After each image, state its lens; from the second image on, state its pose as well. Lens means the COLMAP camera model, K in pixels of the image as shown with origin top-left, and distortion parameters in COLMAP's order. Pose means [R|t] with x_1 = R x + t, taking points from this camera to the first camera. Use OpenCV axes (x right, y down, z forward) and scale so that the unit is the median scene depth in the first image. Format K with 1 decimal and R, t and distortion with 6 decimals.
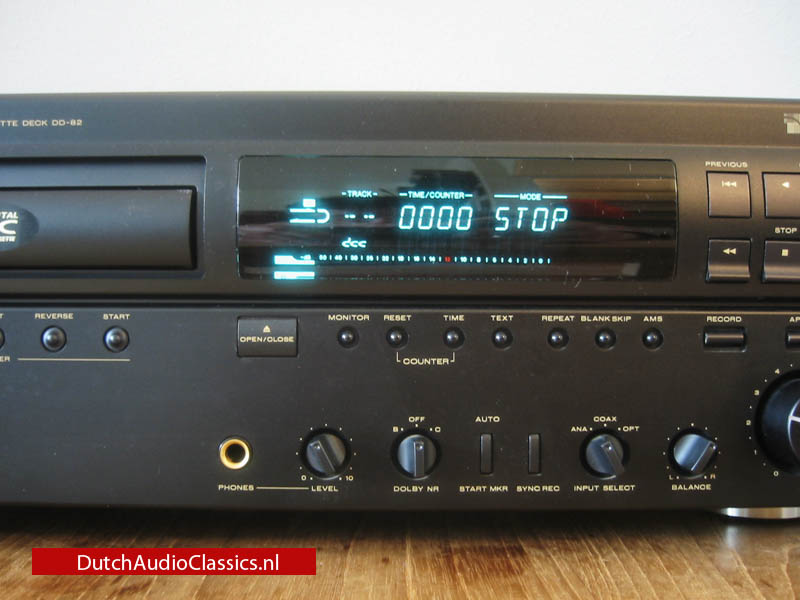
lens RADIAL K [[849.5, 0, 385.5], [0, 849.5, 329.5], [0, 0, 1]] dist [-0.098205, 0.000000]
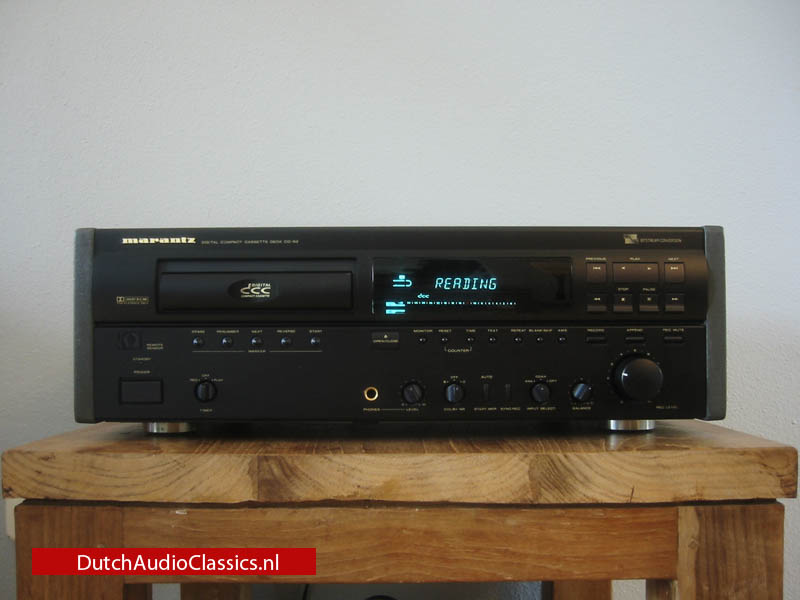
lens RADIAL K [[849.5, 0, 397.0], [0, 849.5, 323.3], [0, 0, 1]] dist [-0.098205, 0.000000]
pose [[0.999962, -0.007632, 0.004130, -0.118425], [0.007721, 0.999728, -0.022028, 0.014042], [-0.003961, 0.022059, 0.999749, -1.186386]]
